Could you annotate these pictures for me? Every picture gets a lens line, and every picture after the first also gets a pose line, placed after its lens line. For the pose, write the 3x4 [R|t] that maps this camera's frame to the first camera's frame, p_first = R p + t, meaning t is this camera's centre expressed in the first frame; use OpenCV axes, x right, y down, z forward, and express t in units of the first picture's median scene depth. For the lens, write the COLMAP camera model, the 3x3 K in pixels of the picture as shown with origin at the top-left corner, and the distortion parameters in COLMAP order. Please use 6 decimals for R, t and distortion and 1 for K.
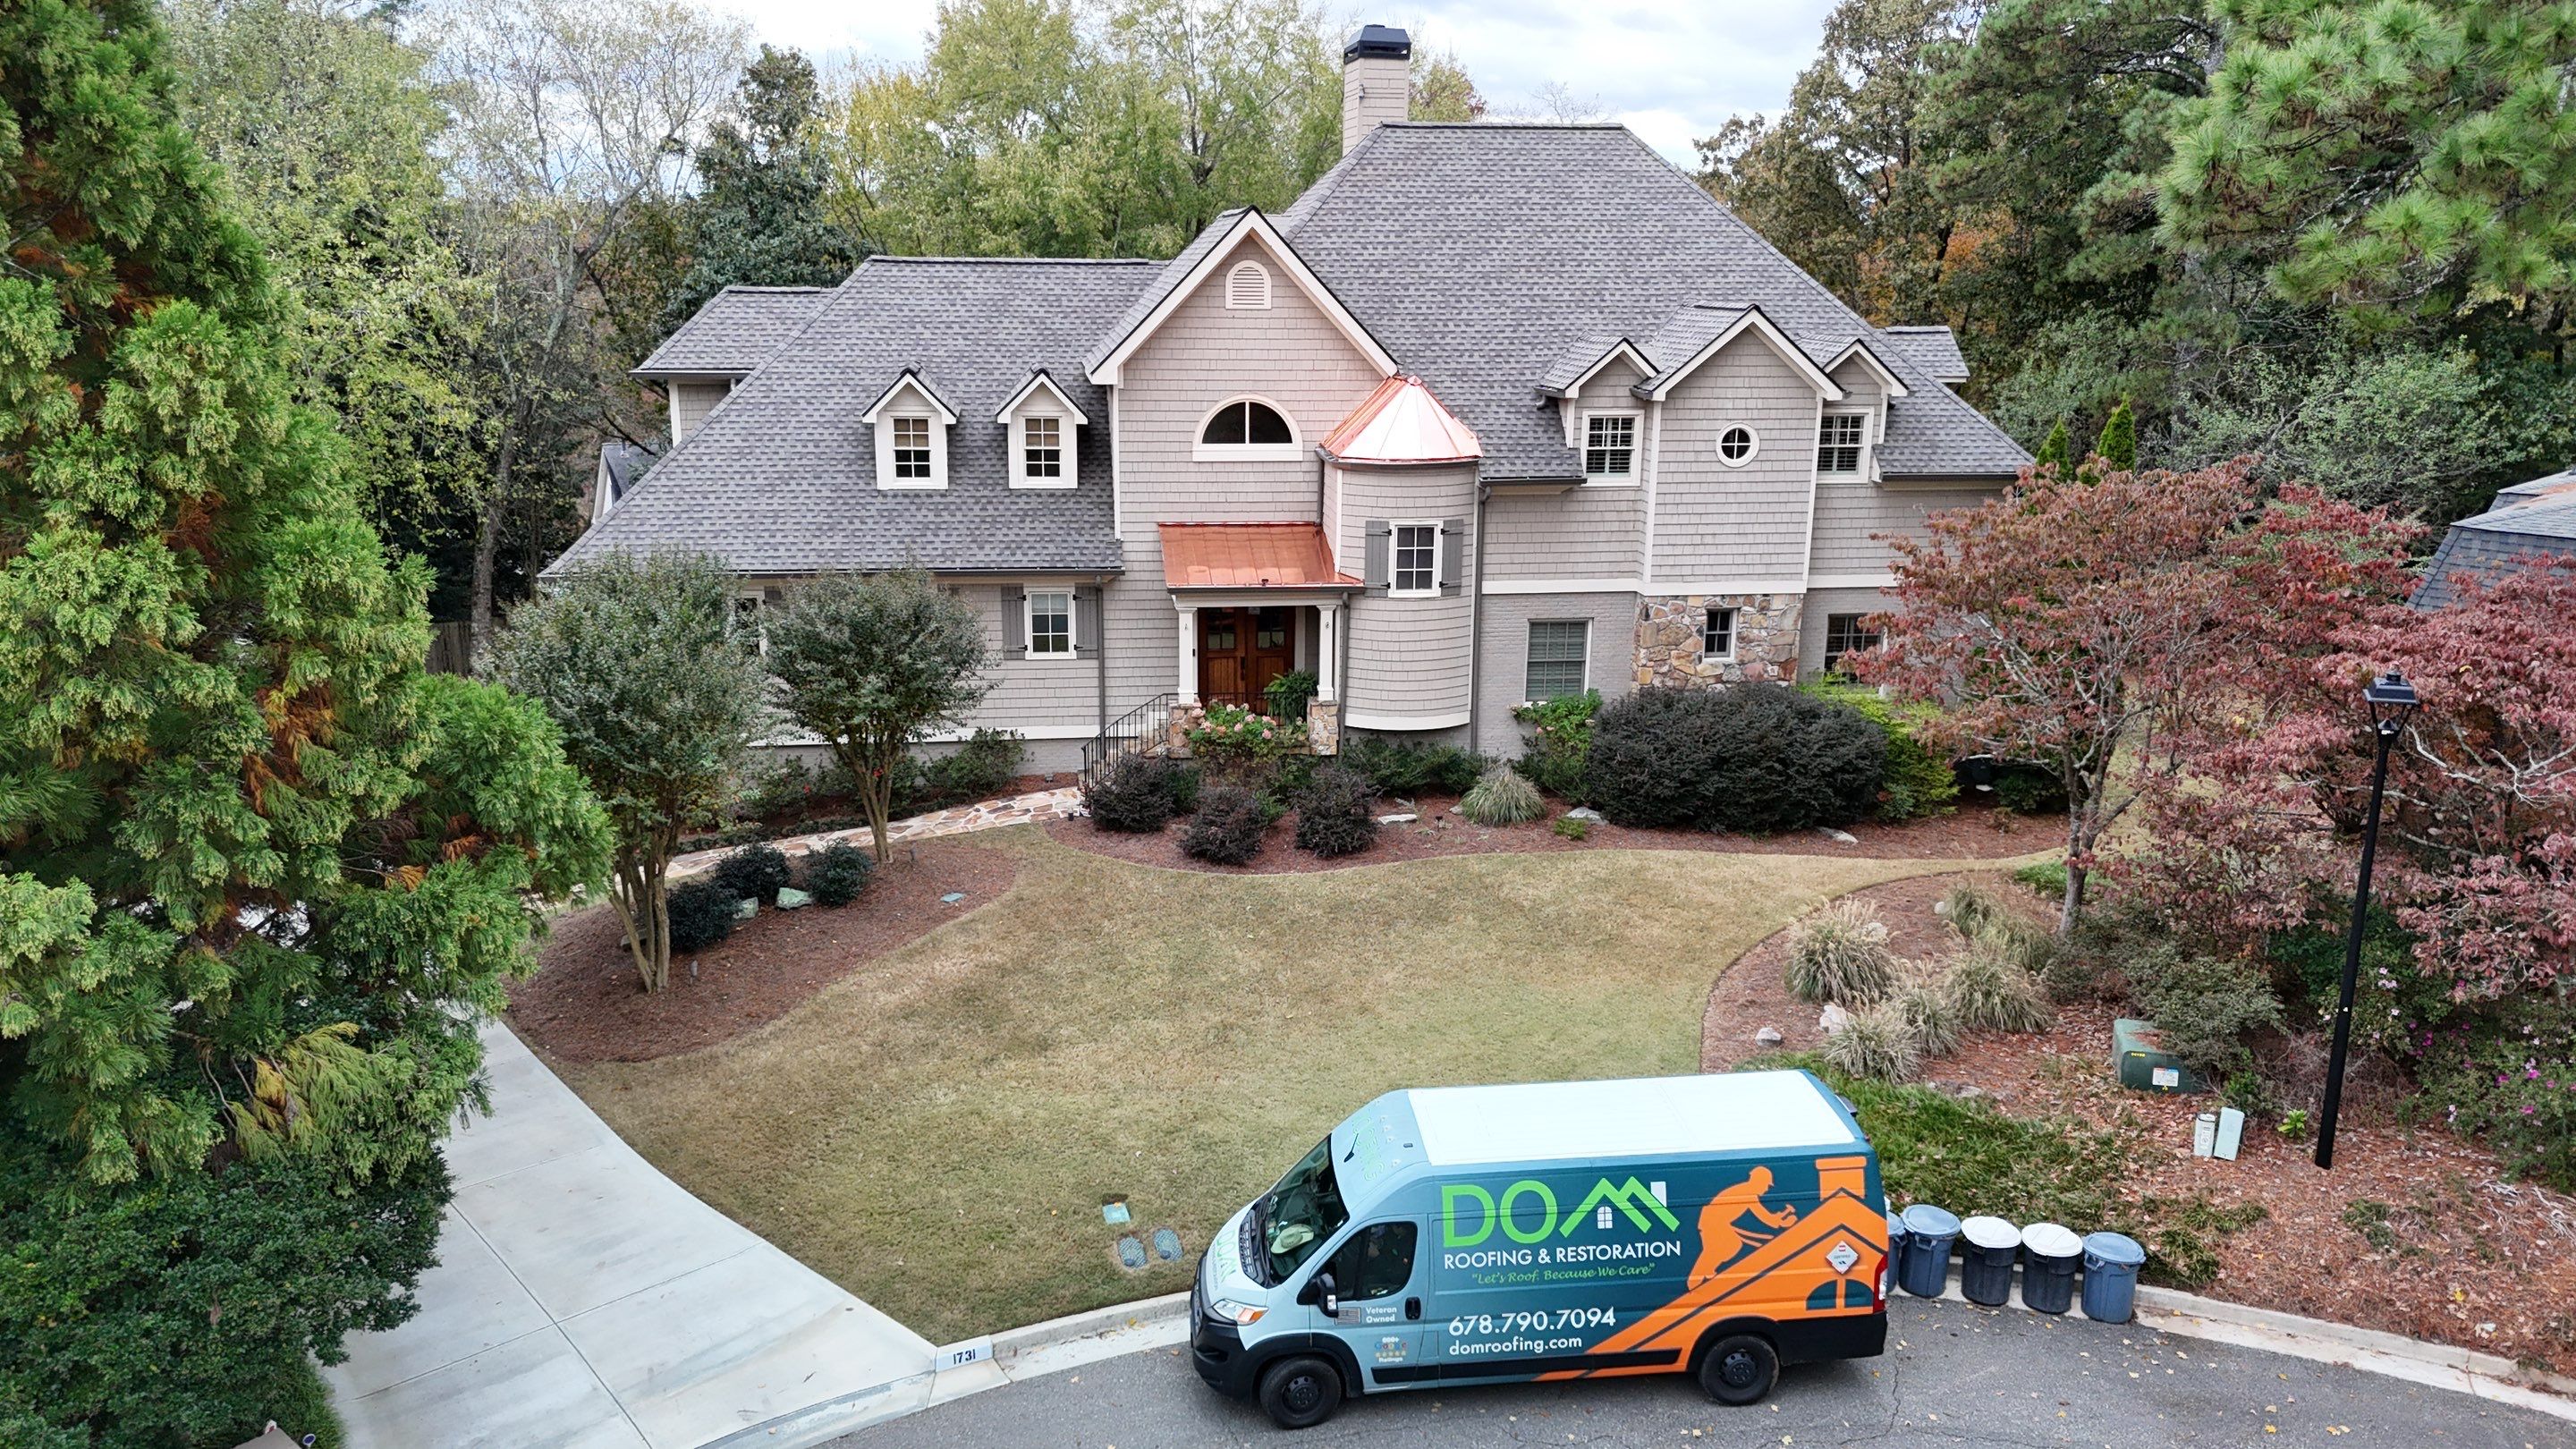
lens RADIAL K [[1864.5, 0, 1288.0], [0, 1864.5, 724.5], [0, 0, 1]] dist [0.004923, -0.052318]
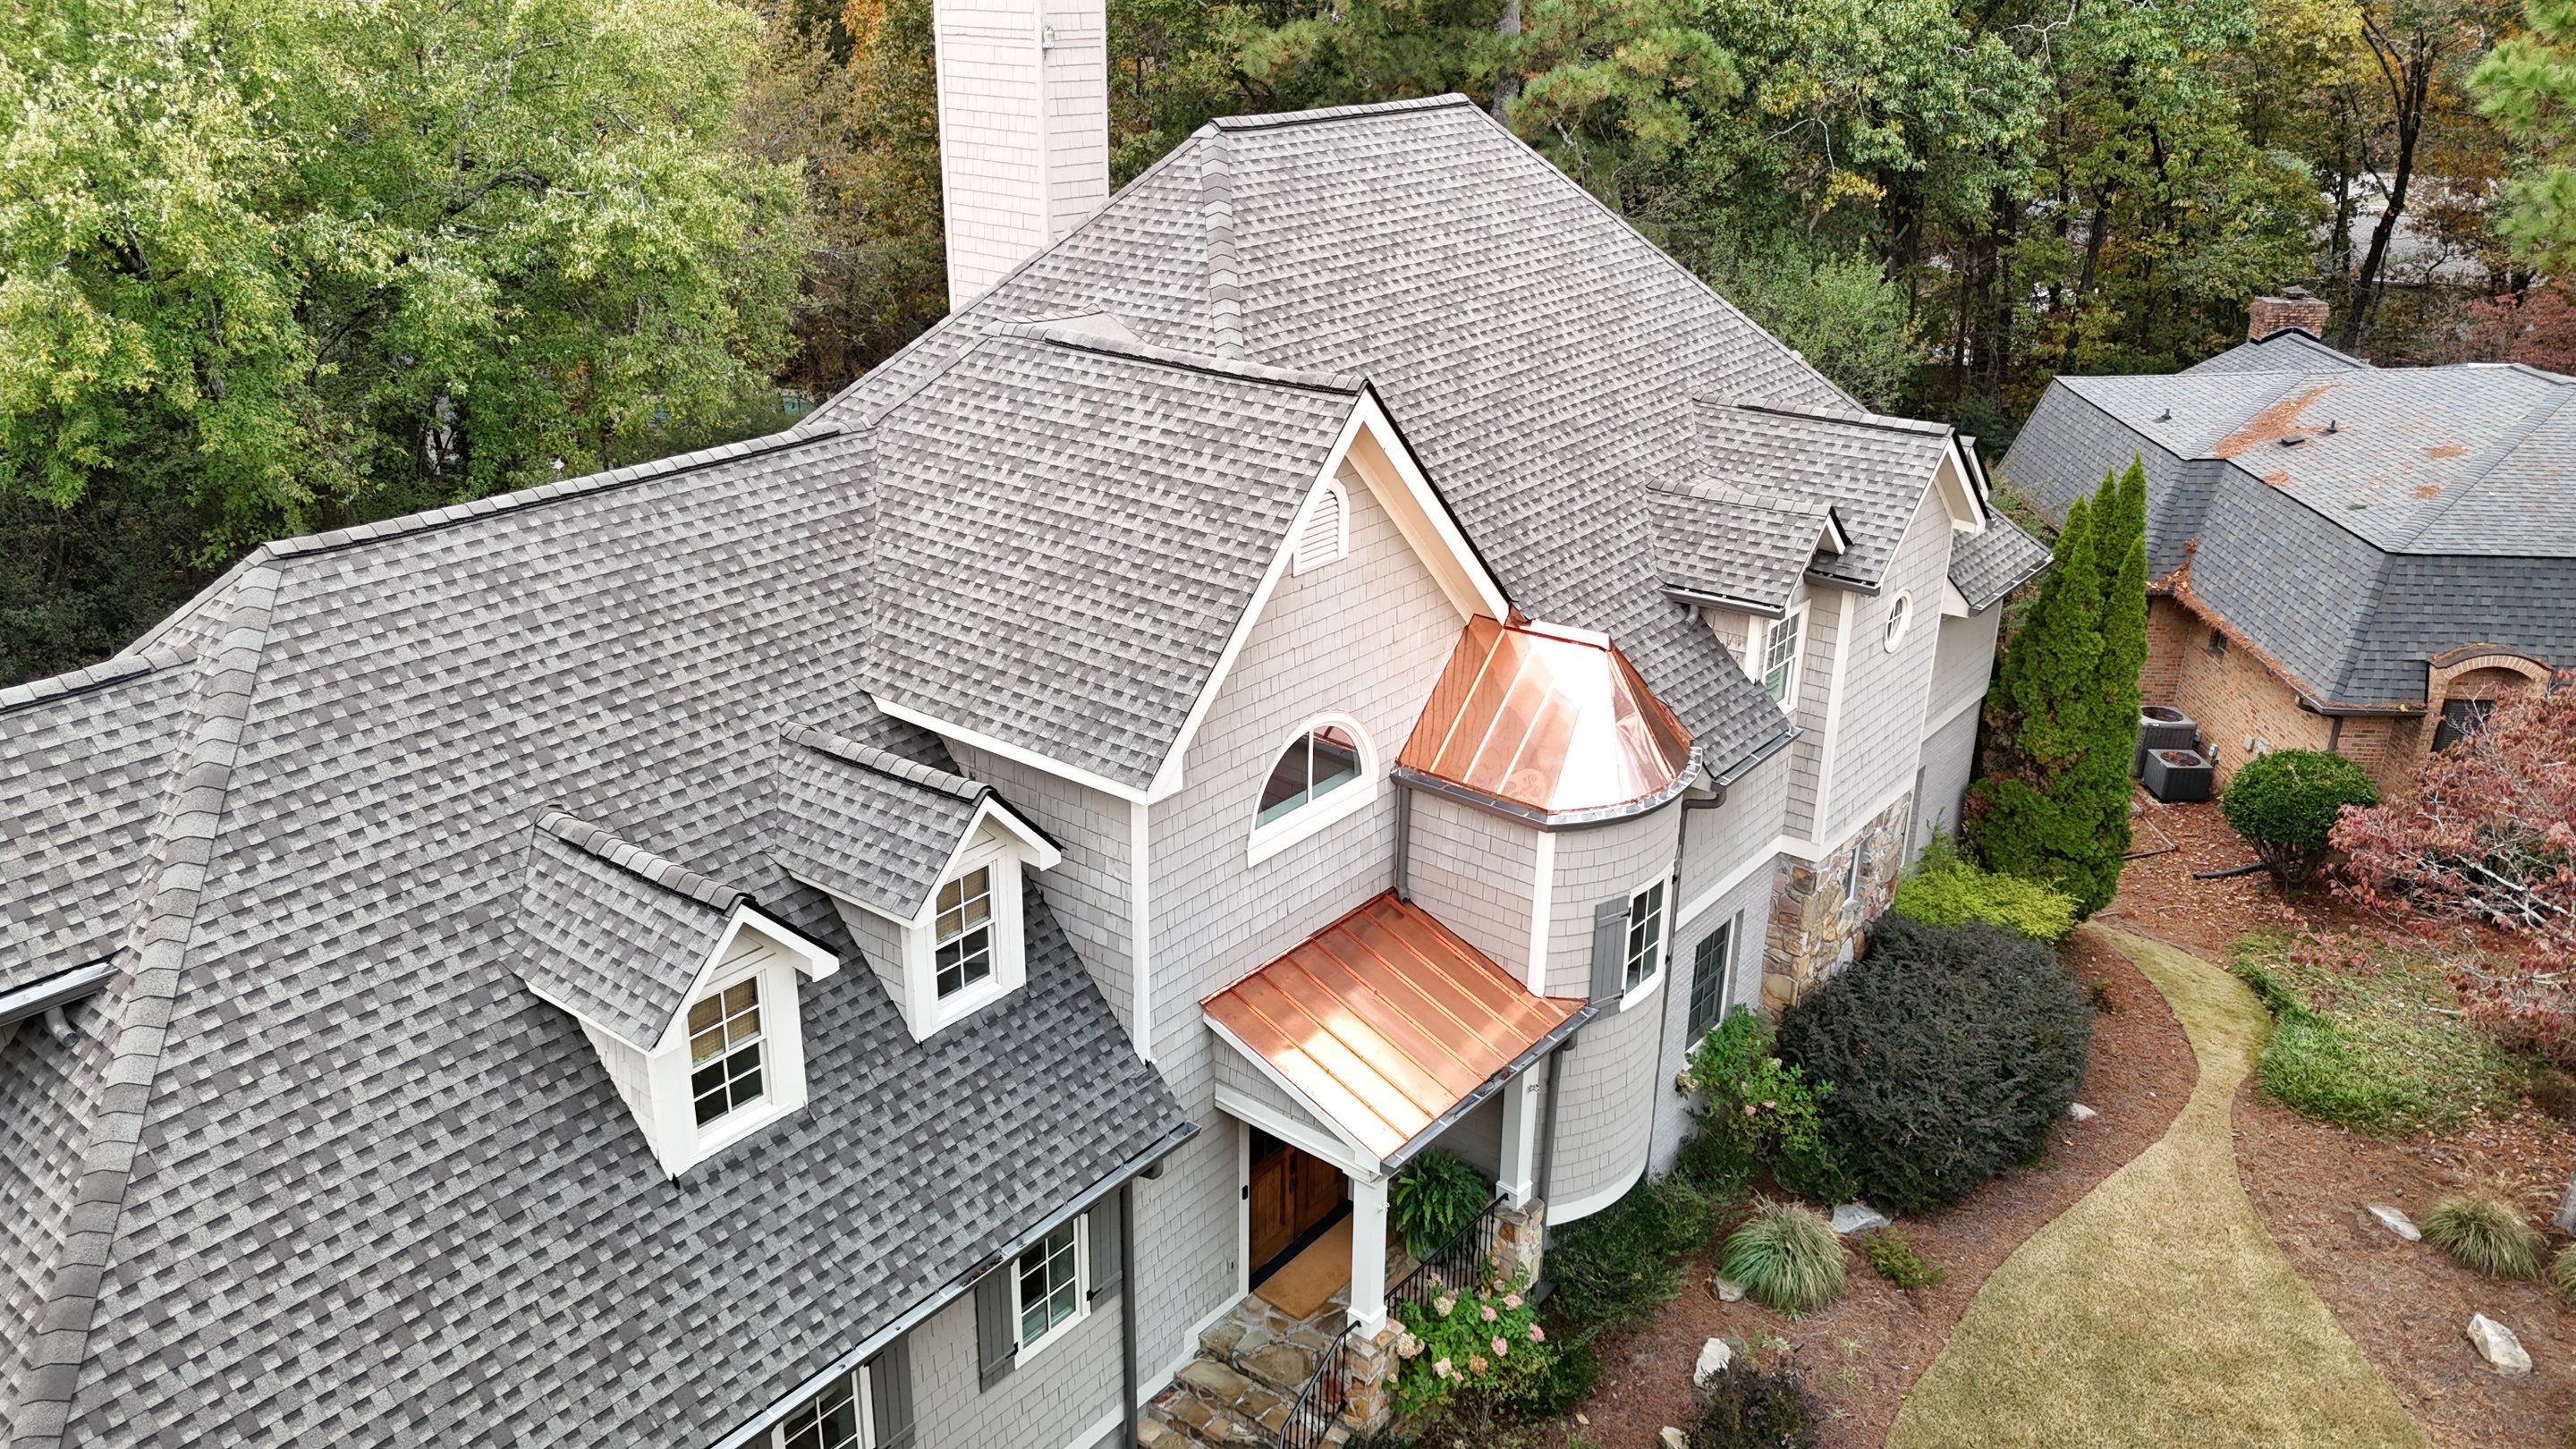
lens RADIAL K [[1864.5, 0, 1288.0], [0, 1864.5, 724.5], [0, 0, 1]] dist [0.004923, -0.052318]
pose [[0.730178, -0.257870, 0.632727, -0.349814], [0.154581, 0.964381, 0.214647, -0.284672], [-0.665541, -0.058923, 0.744032, 0.622597]]
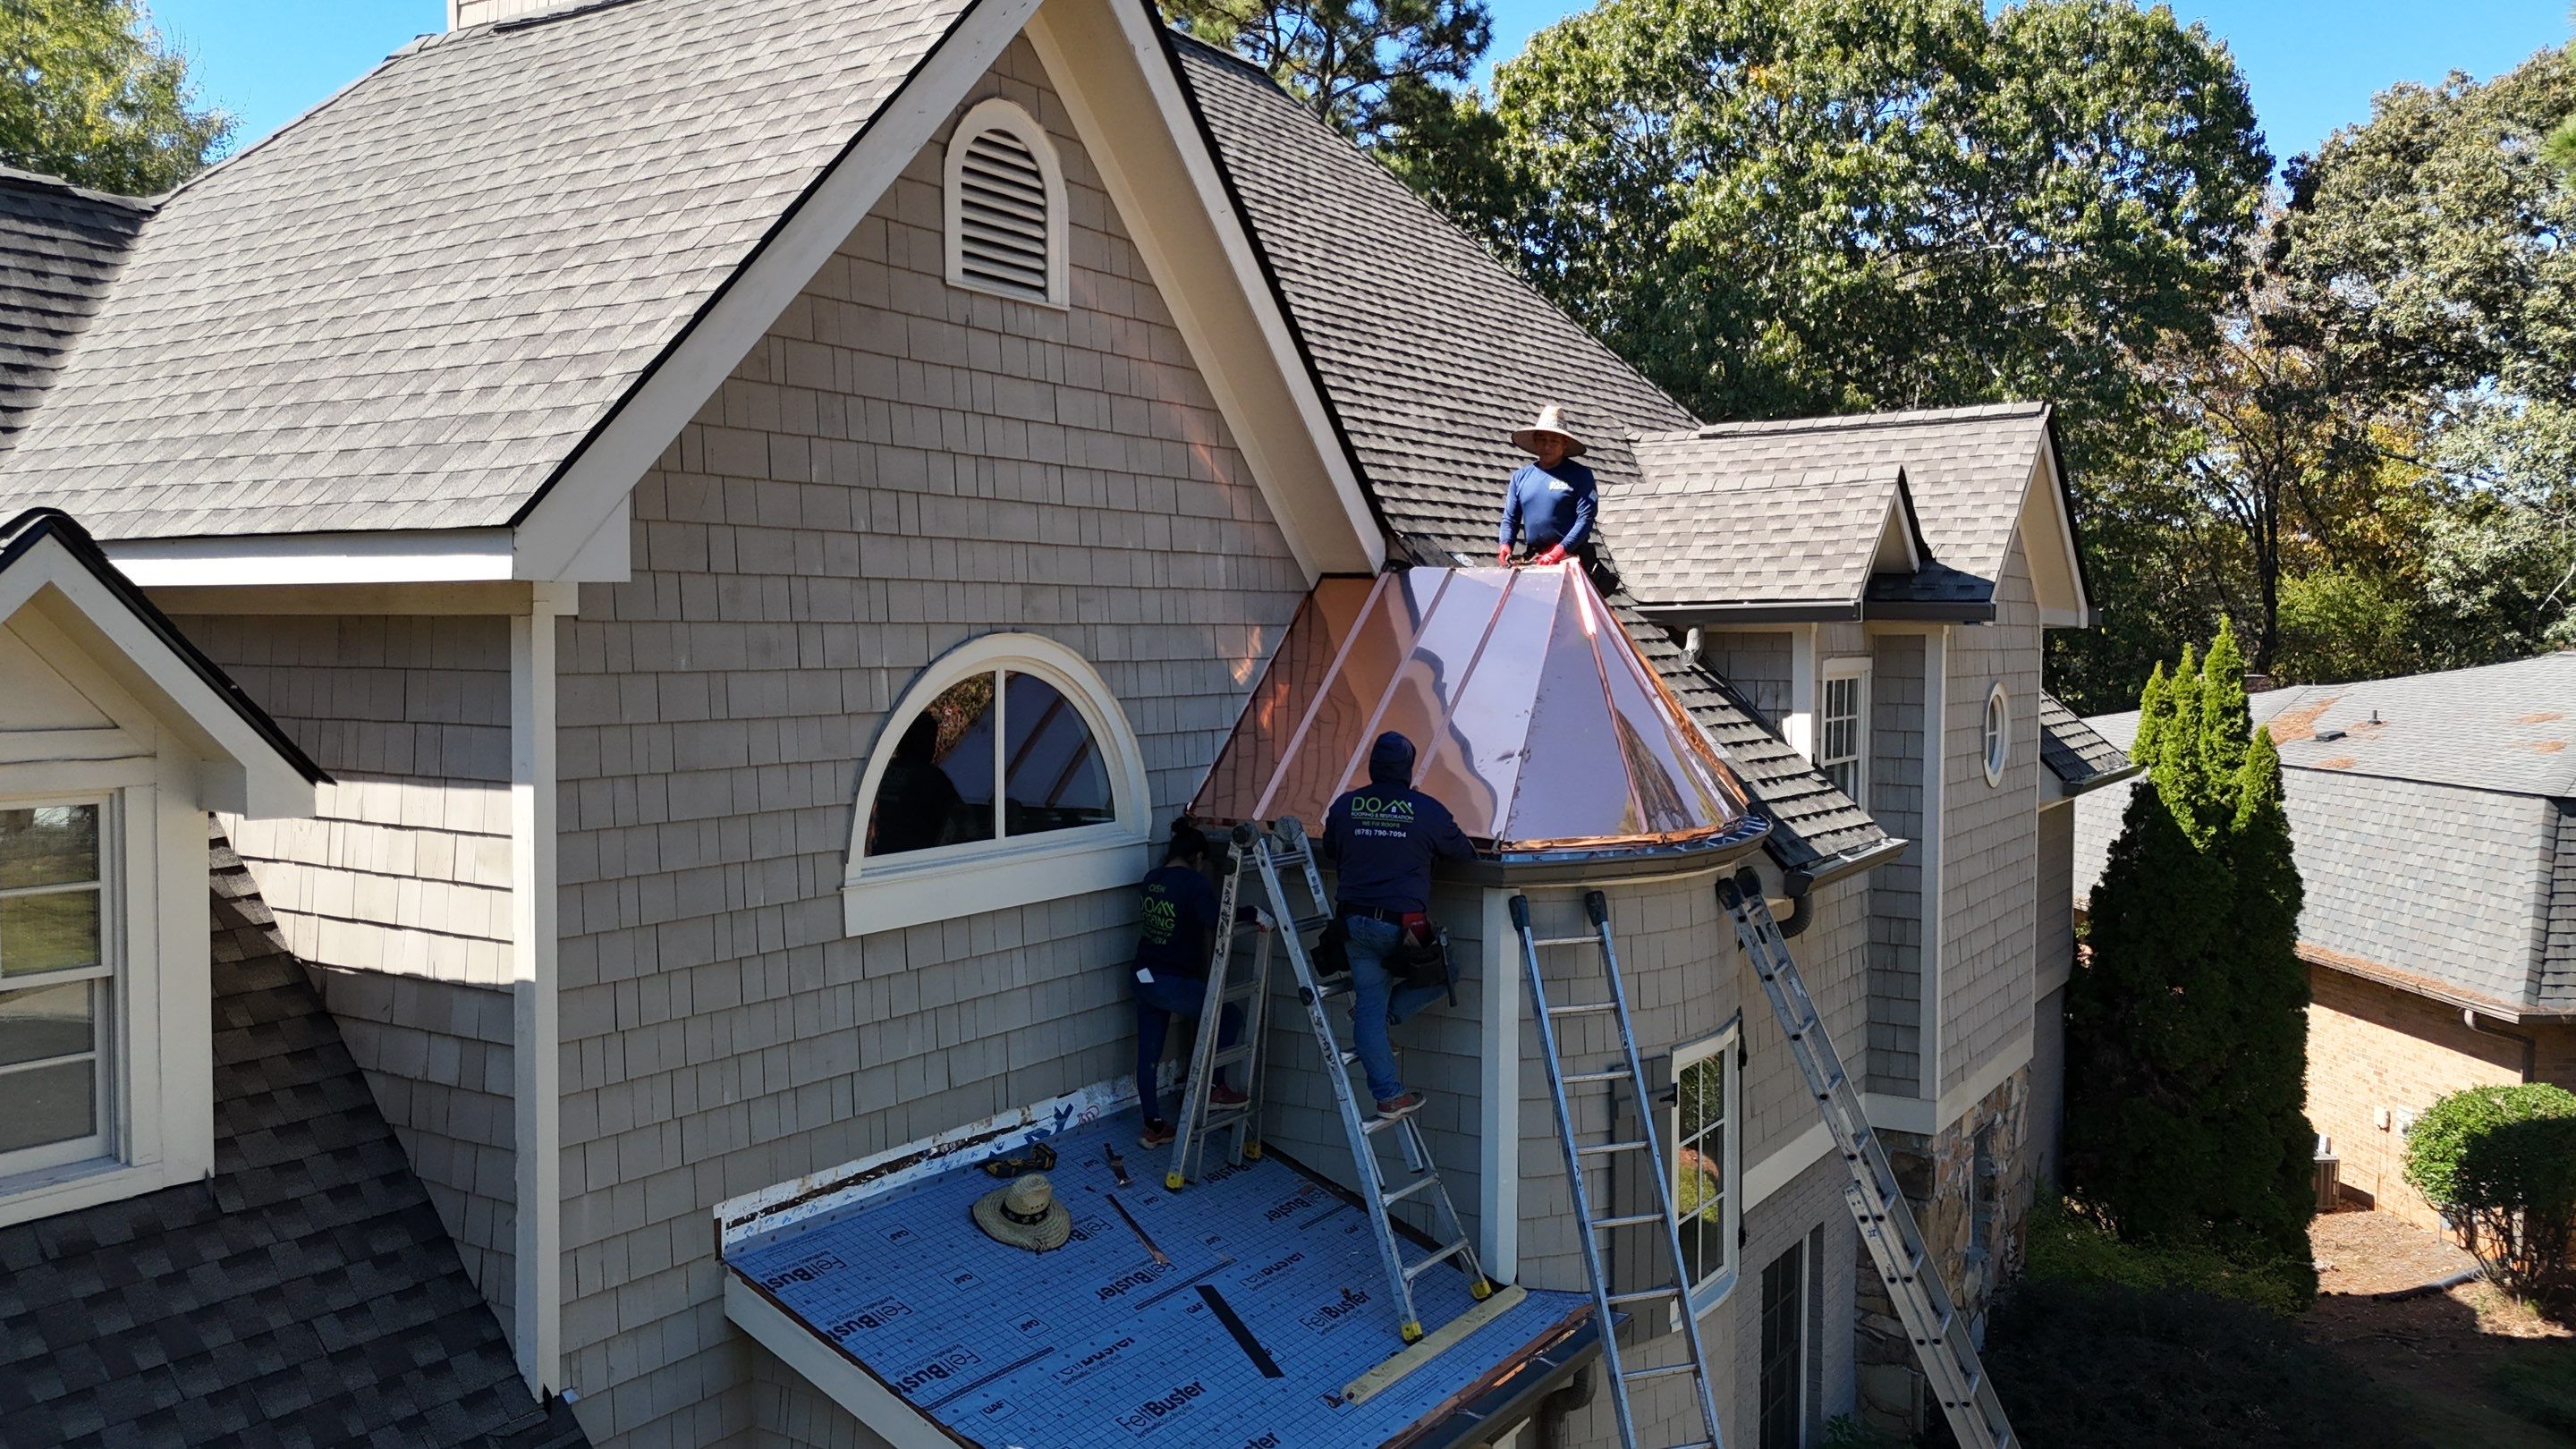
lens RADIAL K [[1948.3, 0, 1288.0], [0, 1948.3, 724.5], [0, 0, 1]] dist [0.007829, -0.001558]
pose [[0.654577, -0.045971, 0.754597, -0.187932], [0.182635, 0.978201, -0.098834, -0.134314], [-0.733603, 0.202510, 0.648703, 0.808128]]
